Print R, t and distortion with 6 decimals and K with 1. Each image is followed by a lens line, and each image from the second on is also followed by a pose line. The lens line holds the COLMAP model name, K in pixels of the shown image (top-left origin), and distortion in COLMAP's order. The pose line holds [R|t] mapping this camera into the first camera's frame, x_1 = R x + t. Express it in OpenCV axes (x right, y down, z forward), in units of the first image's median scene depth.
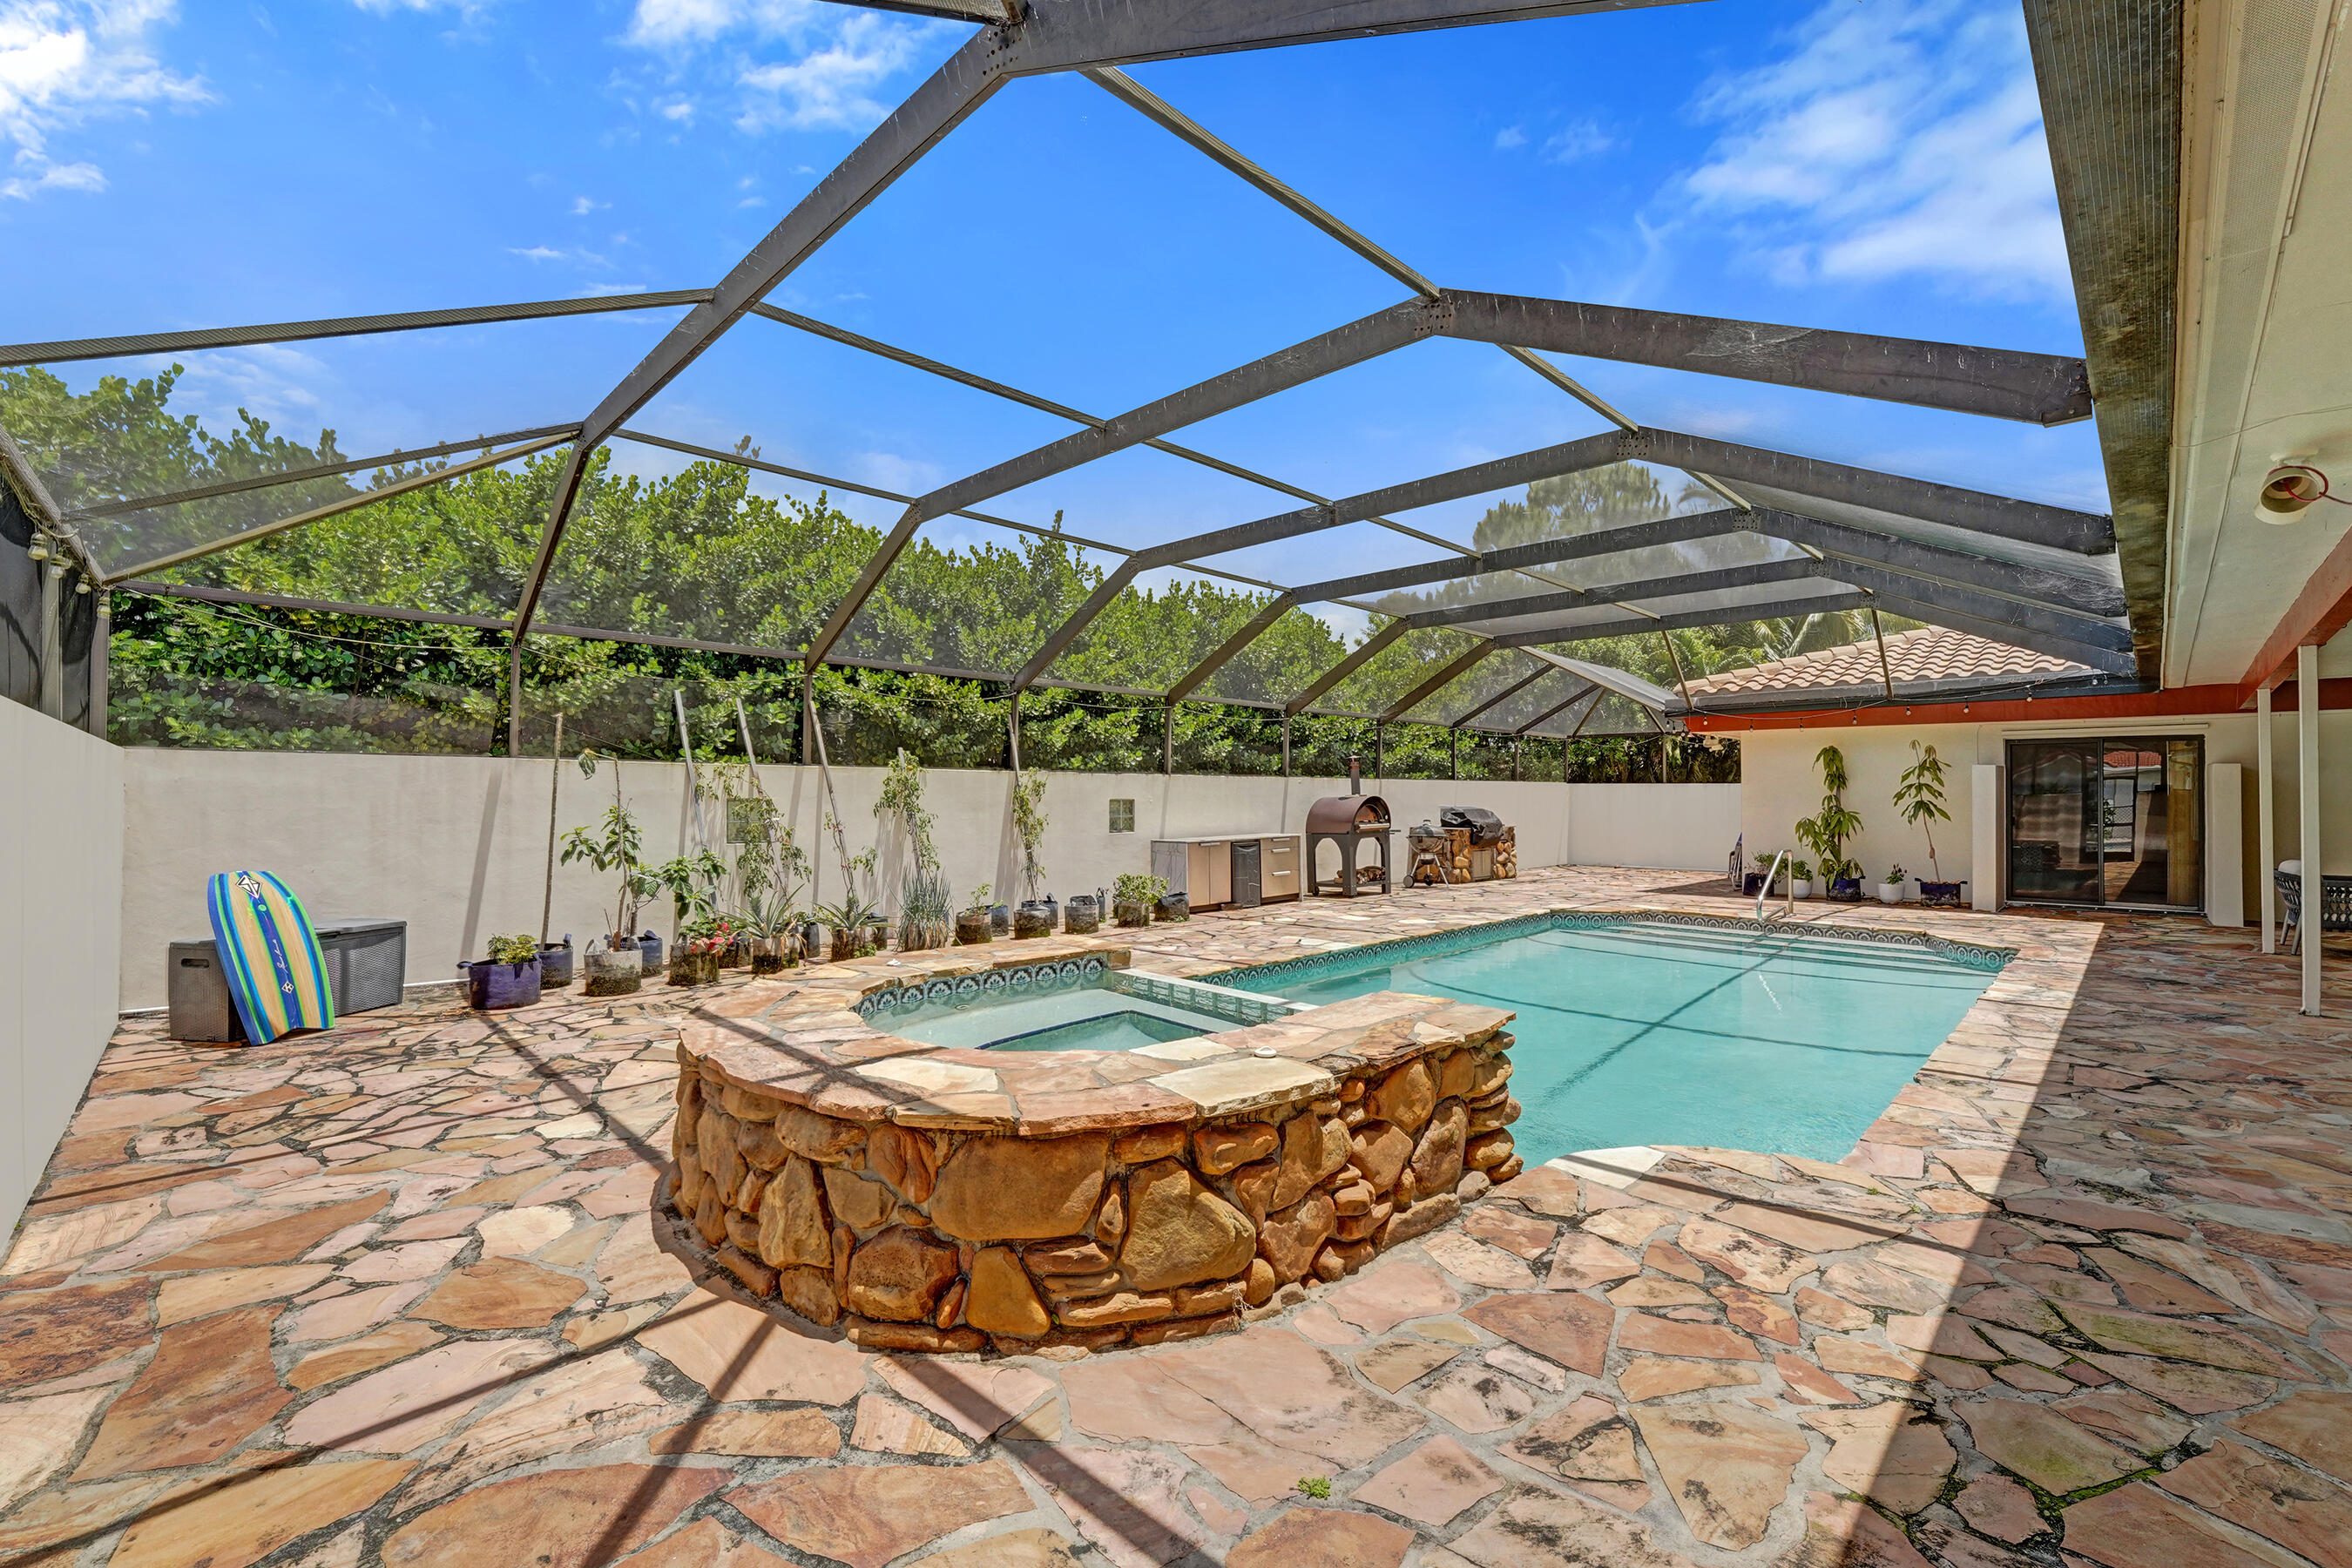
lens RADIAL K [[991.2, 0, 1171.3], [0, 991.2, 783.1], [0, 0, 1]] dist [-0.031778, 0.005247]
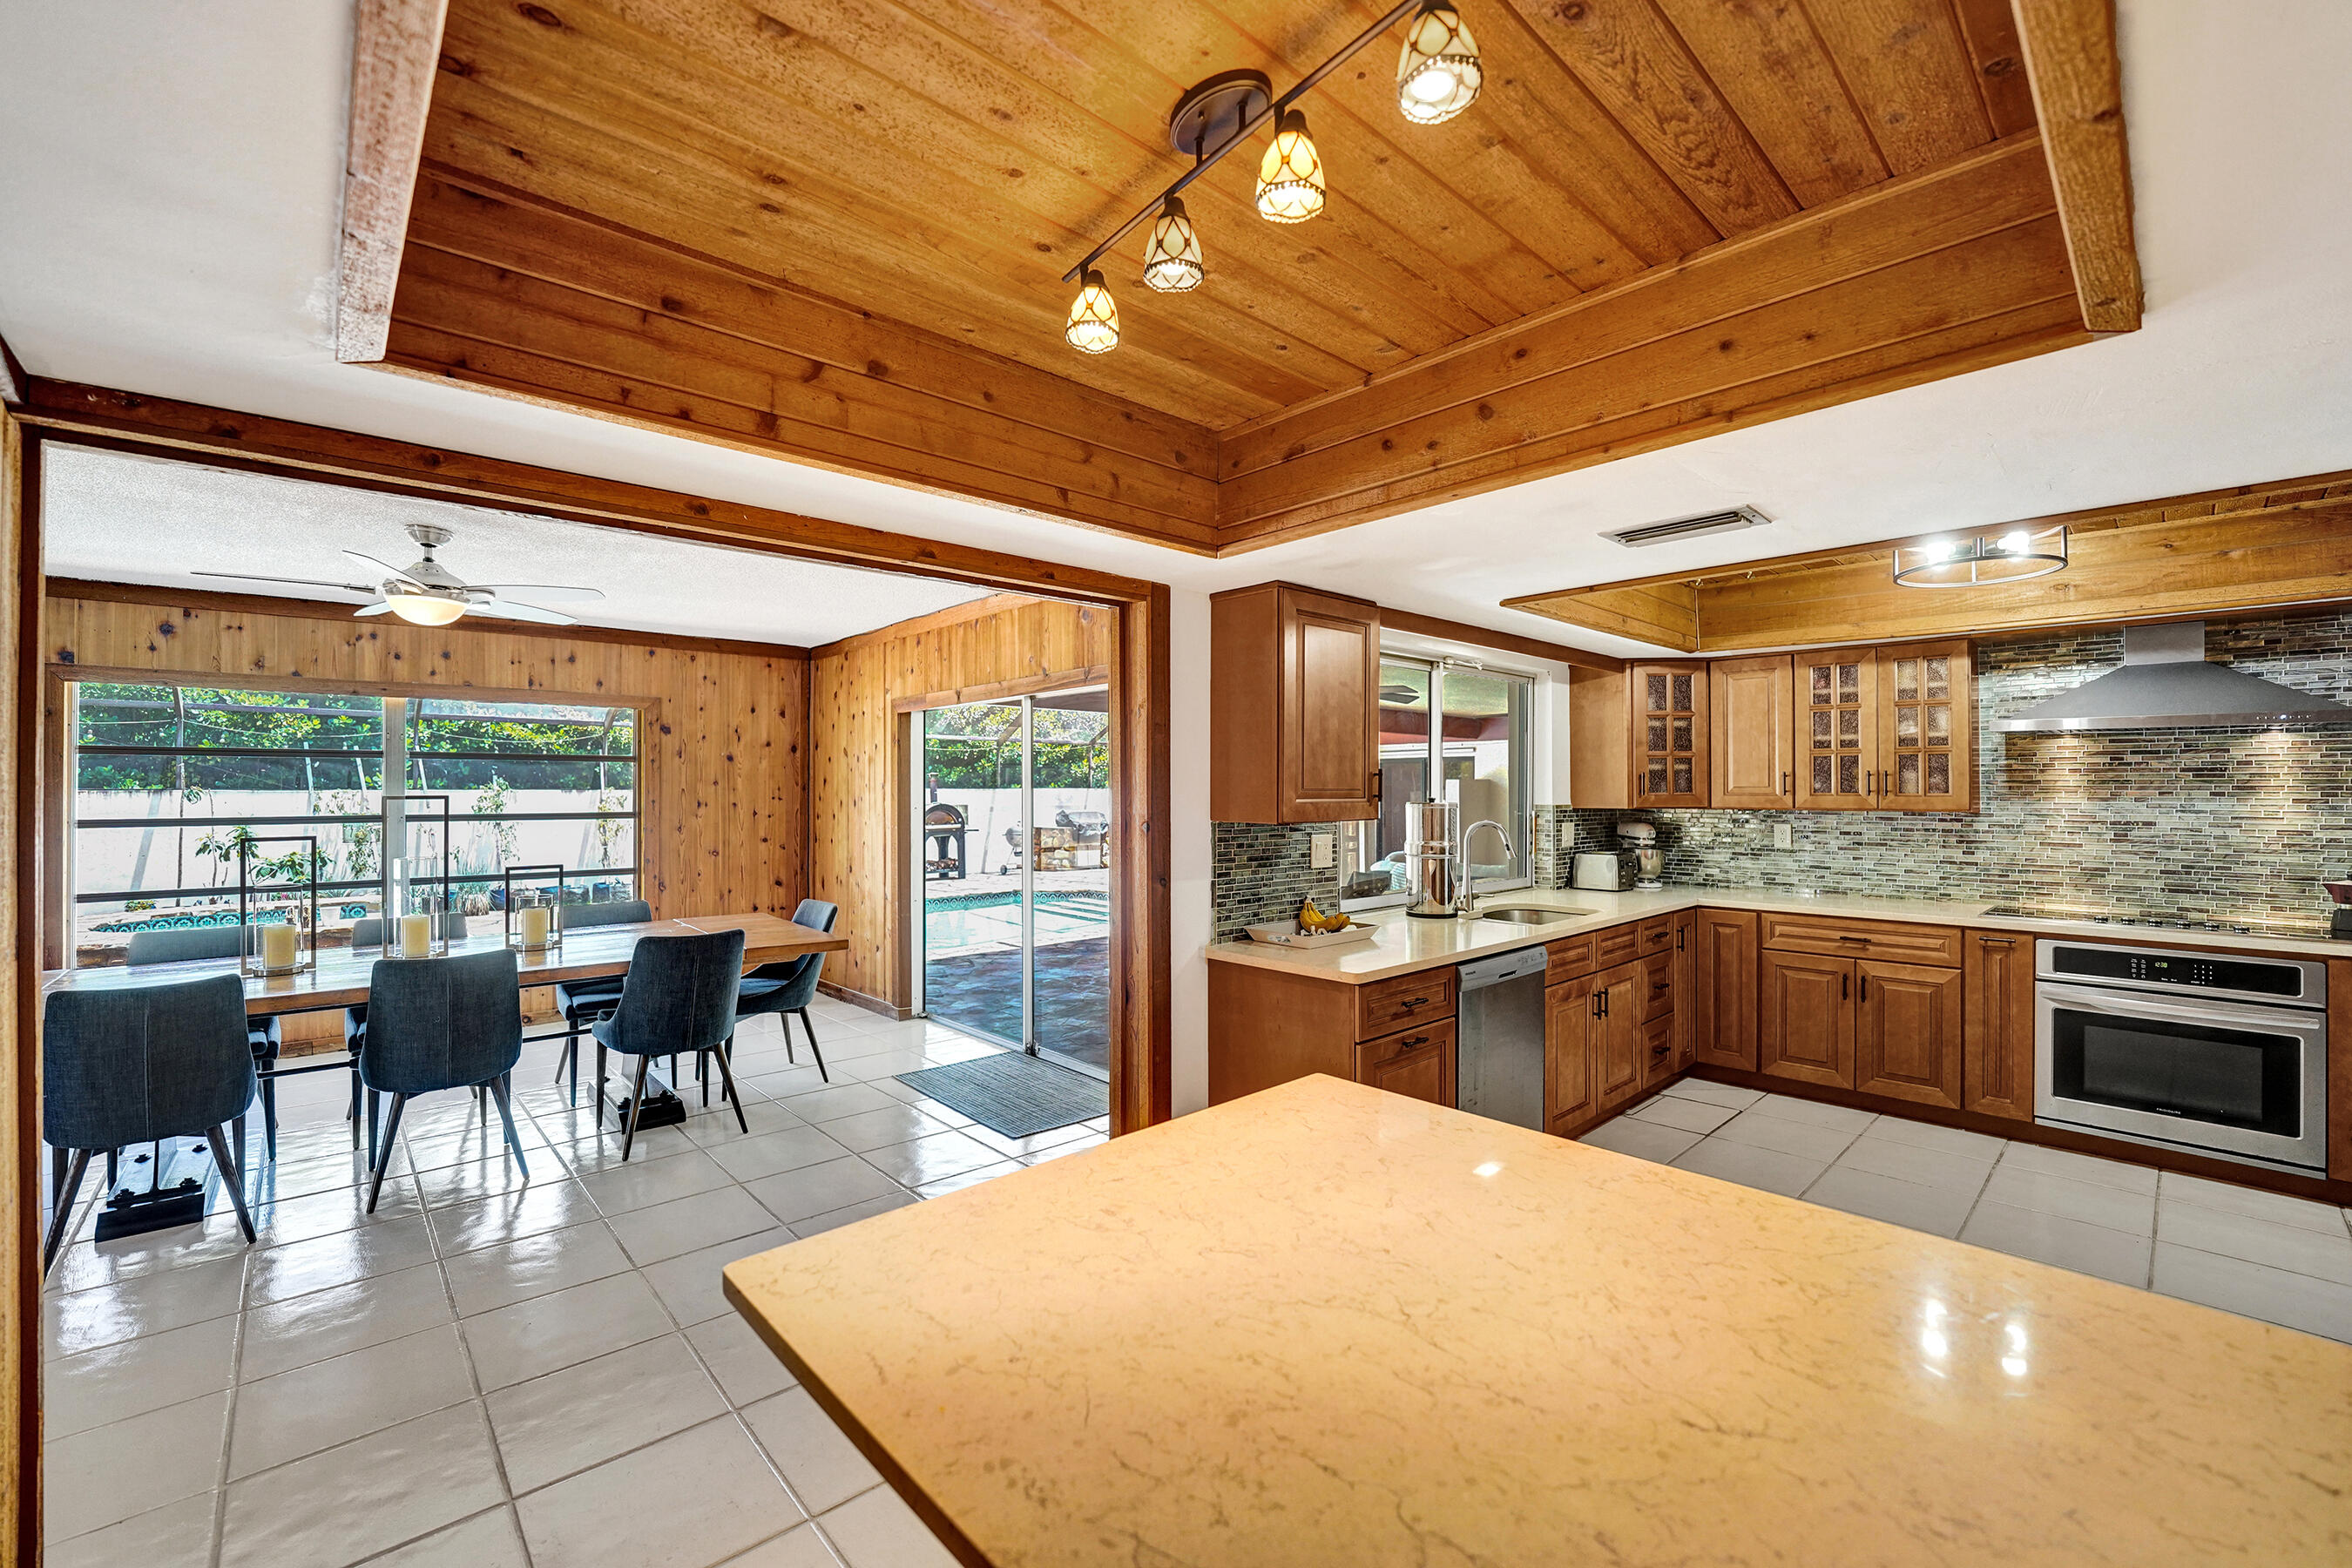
lens RADIAL K [[949.9, 0, 1158.8], [0, 949.9, 784.7], [0, 0, 1]] dist [-0.034633, 0.005108]
pose [[0.999180, -0.007569, -0.039777, 0.622697], [0.007808, 0.999952, 0.005837, -0.019534], [0.039731, -0.006143, 0.999192, -0.269425]]
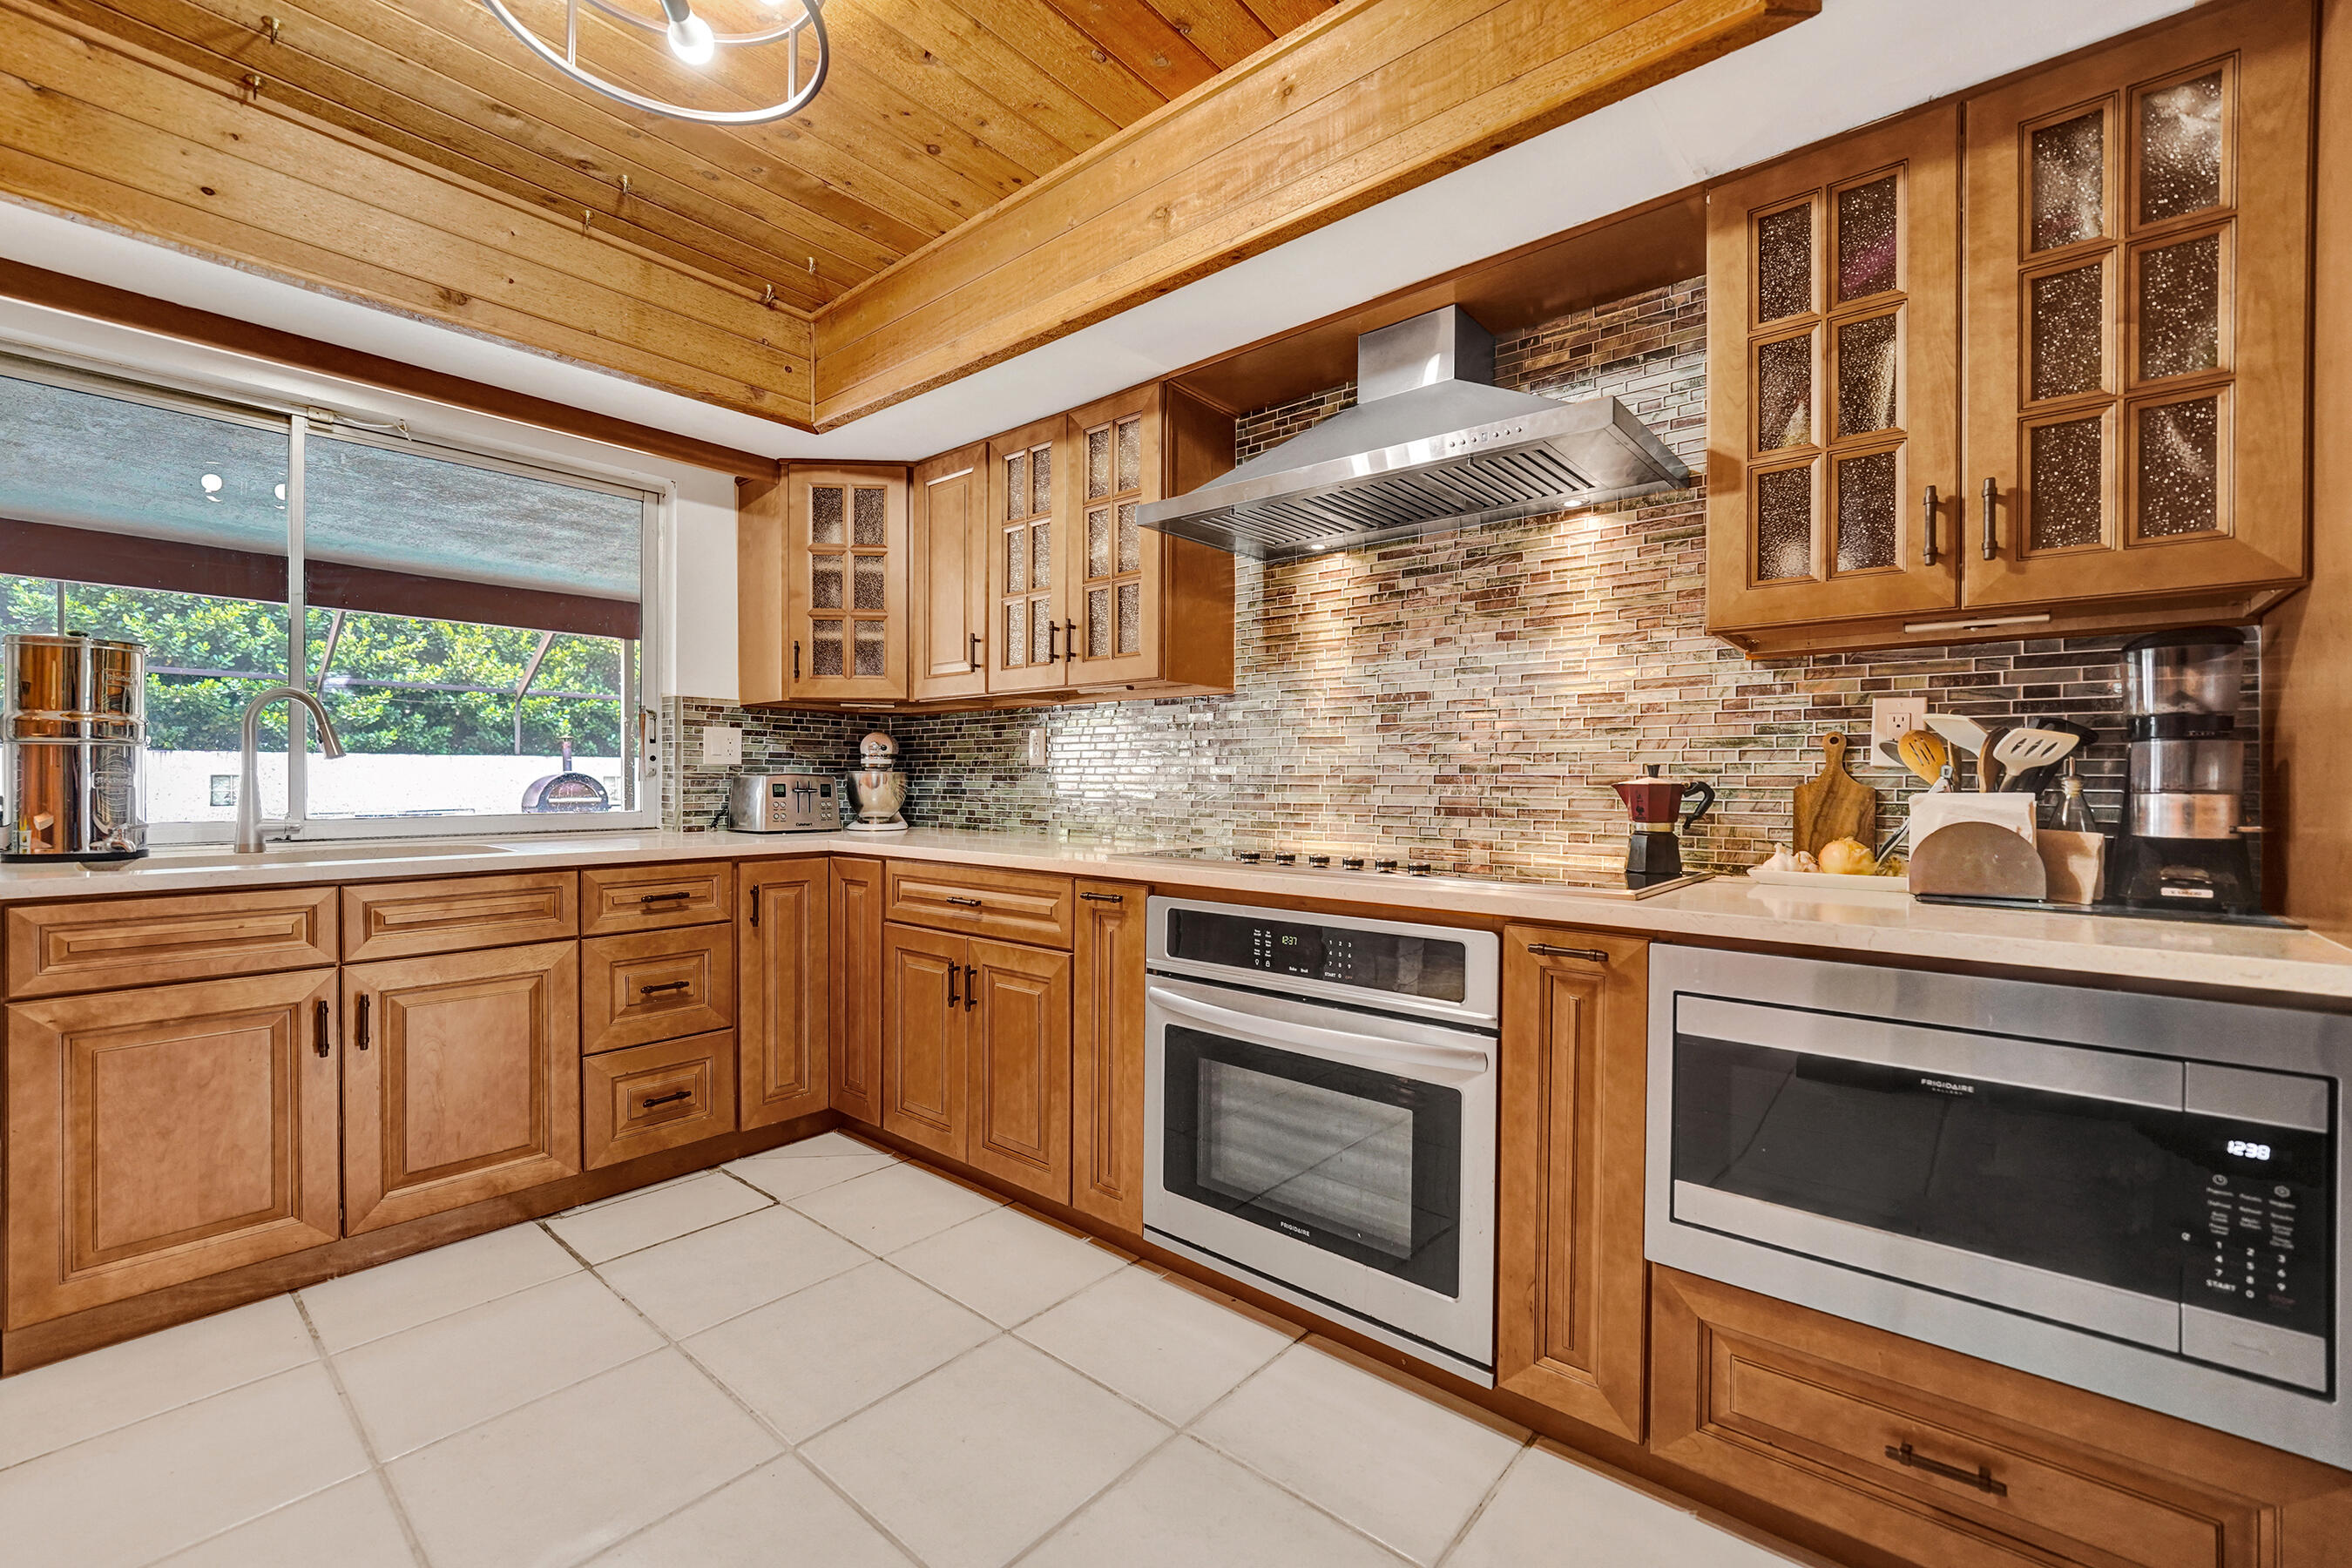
lens RADIAL K [[978.4, 0, 1152.9], [0, 978.4, 789.4], [0, 0, 1]] dist [-0.001188, 0.000050]
pose [[0.997272, -0.002682, 0.073759, 0.873897], [0.001170, 0.999789, 0.020532, 0.011548], [-0.073799, -0.020390, 0.997065, -0.133607]]
